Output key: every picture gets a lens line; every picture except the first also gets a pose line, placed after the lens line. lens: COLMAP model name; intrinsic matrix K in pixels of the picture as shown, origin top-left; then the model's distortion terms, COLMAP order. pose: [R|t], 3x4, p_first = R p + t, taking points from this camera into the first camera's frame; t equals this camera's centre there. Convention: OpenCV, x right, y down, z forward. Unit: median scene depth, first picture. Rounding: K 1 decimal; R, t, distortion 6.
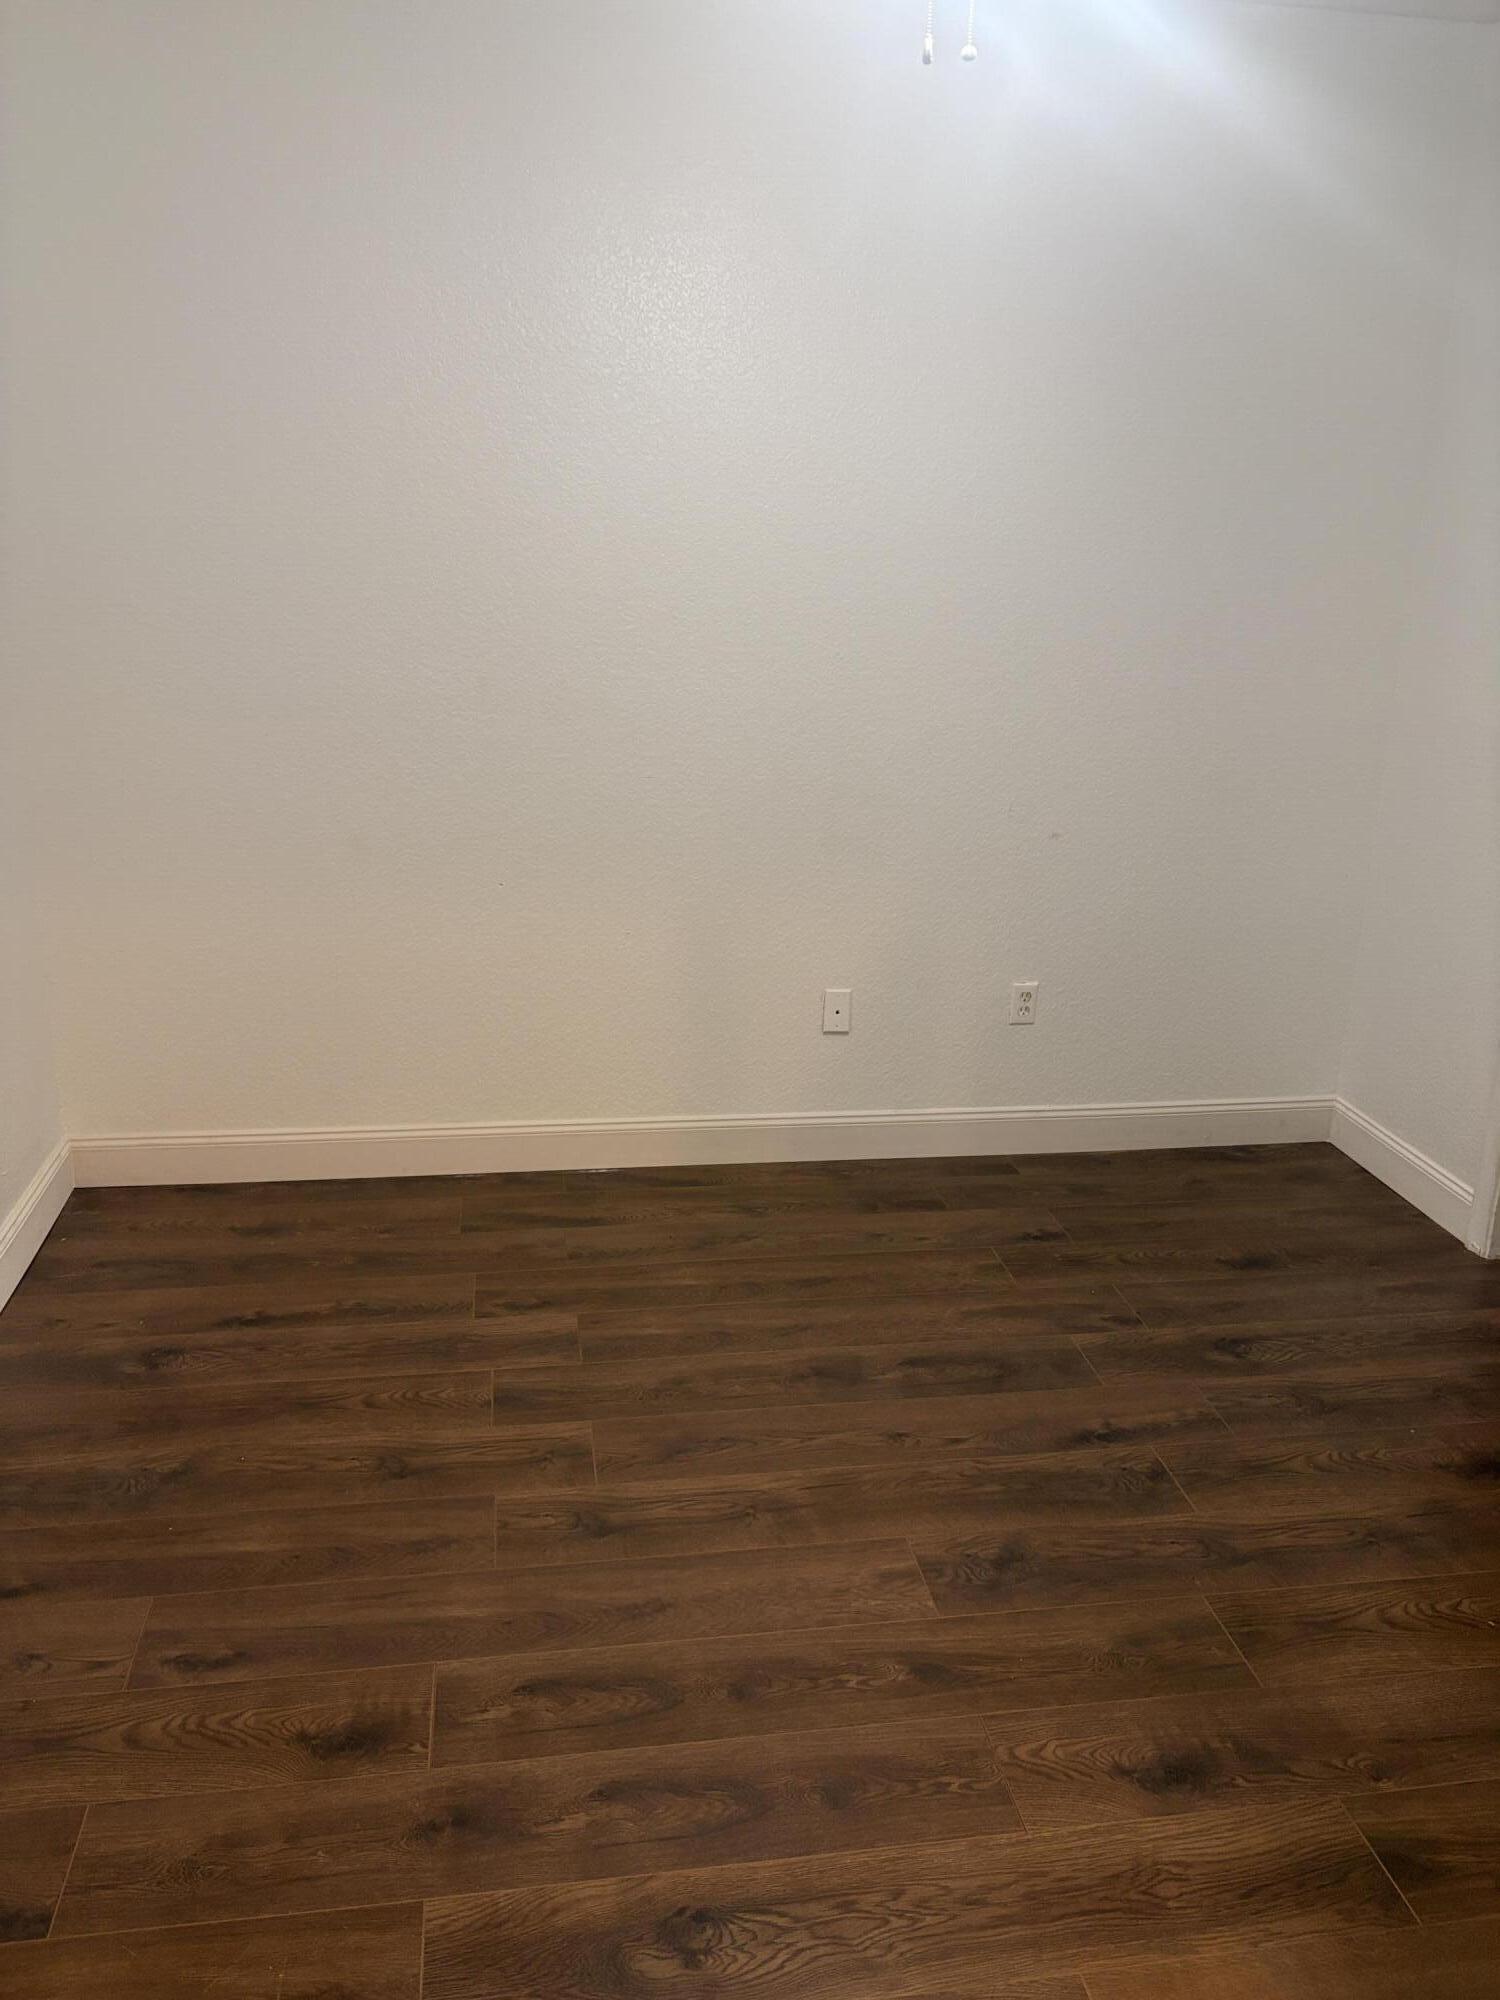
lens RADIAL K [[1516.9, 0, 739.7], [0, 1516.9, 1011.1], [0, 0, 1]] dist [0.041023, -0.043115]
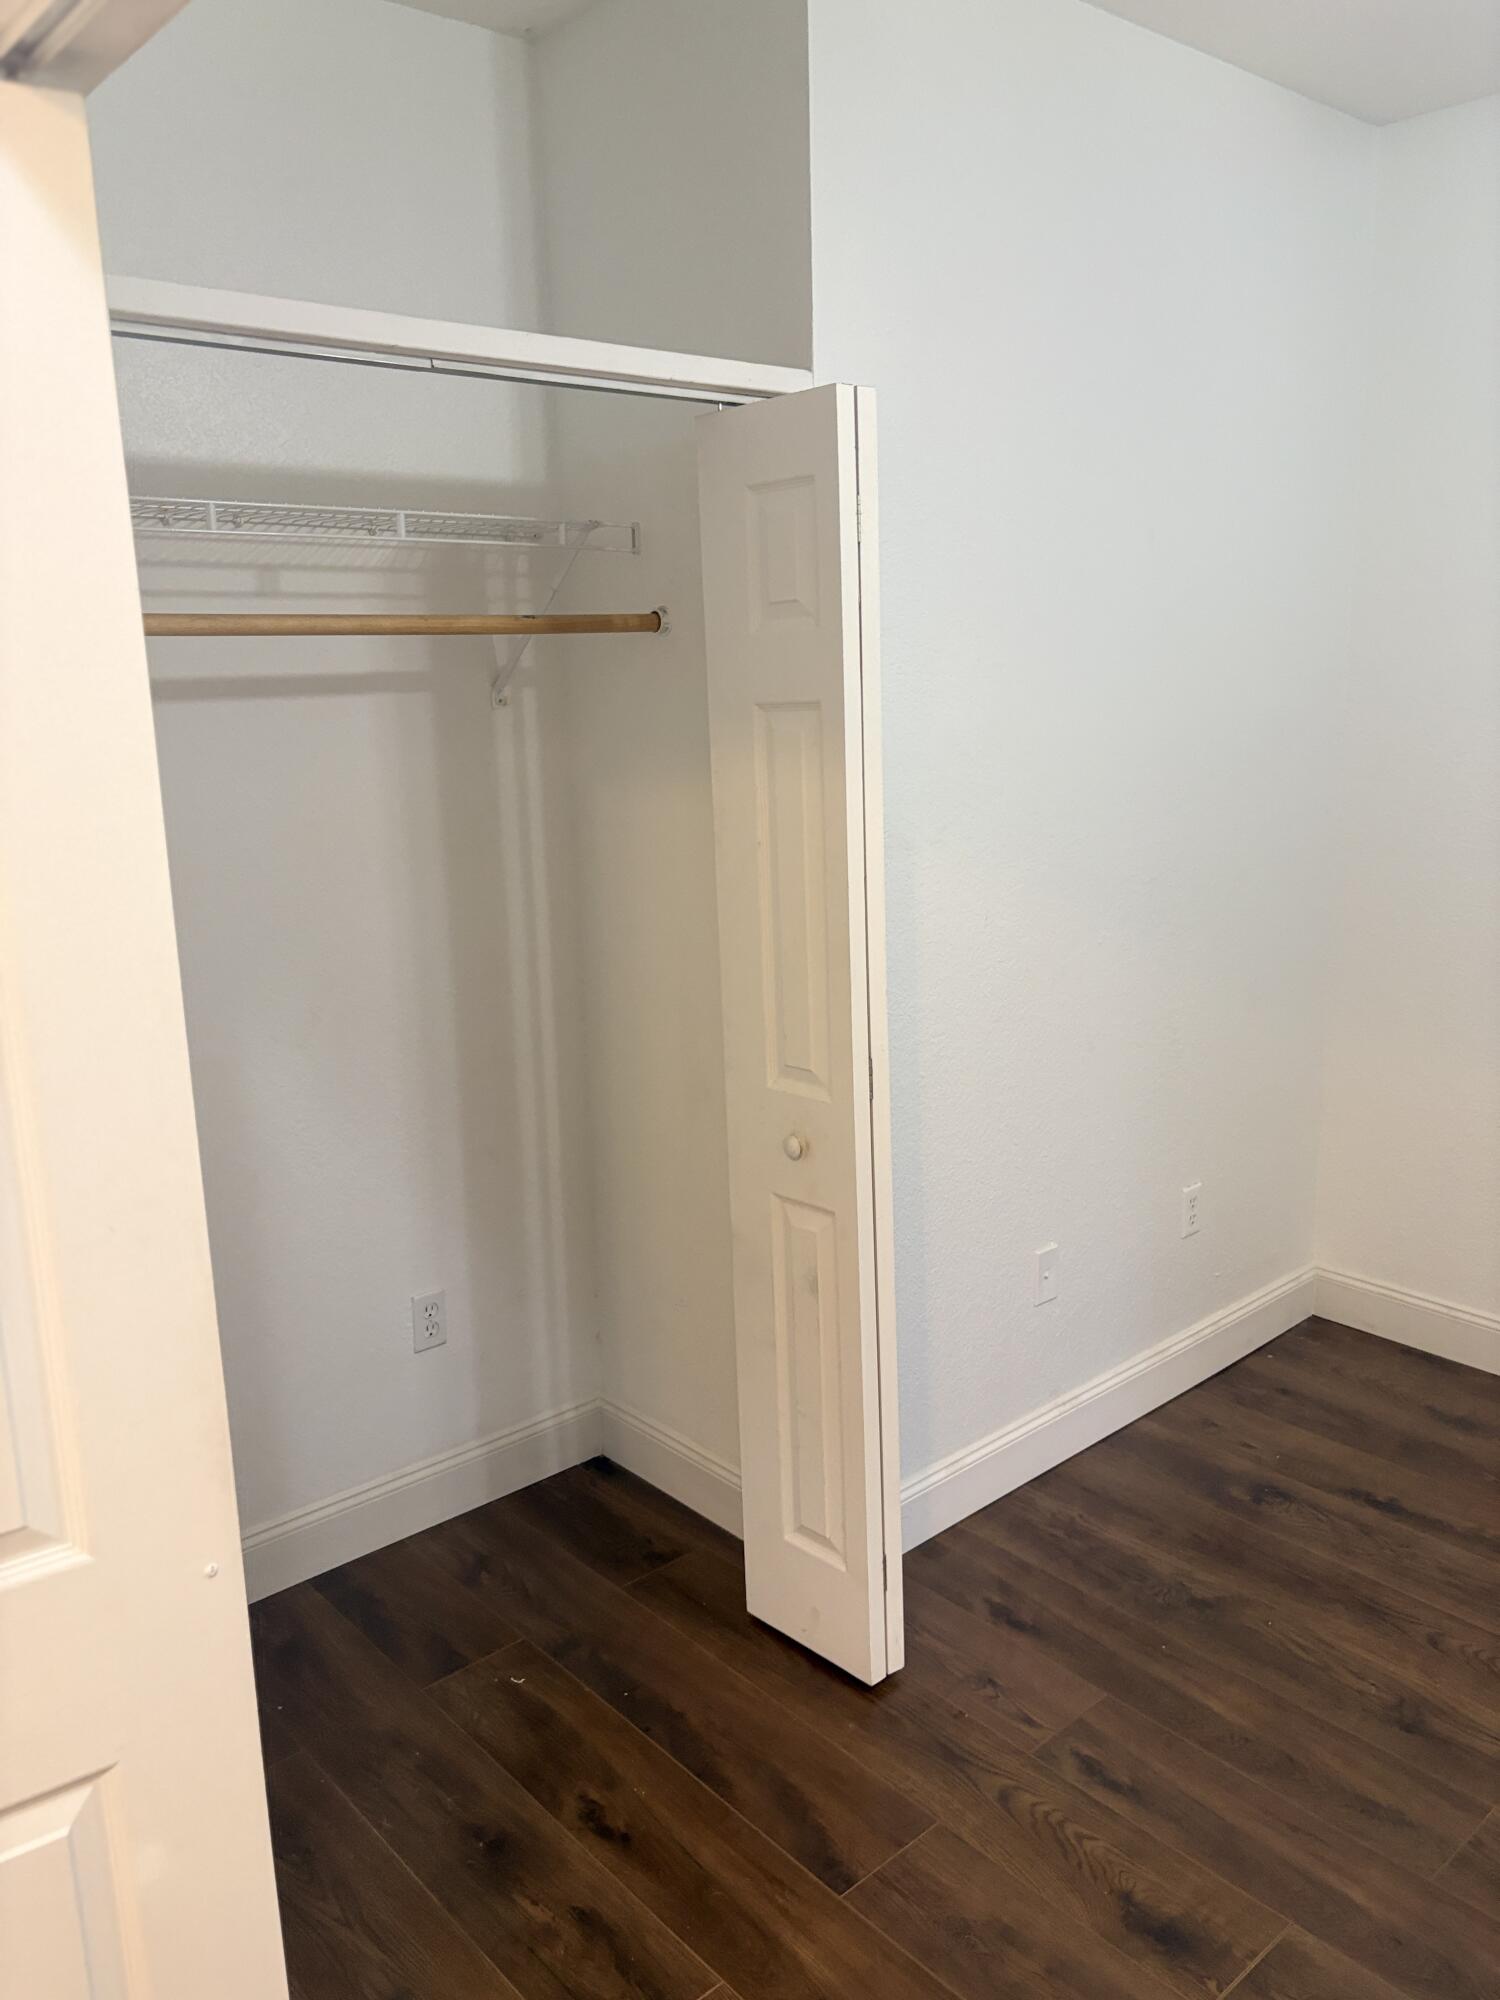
lens RADIAL K [[1516.9, 0, 742.6], [0, 1516.9, 986.5], [0, 0, 1]] dist [0.041023, -0.043115]
pose [[0.538526, 0.136759, -0.831436, 0.253914], [-0.223202, 0.974645, 0.015746, -0.041254], [0.812509, 0.177099, 0.555397, 0.127262]]
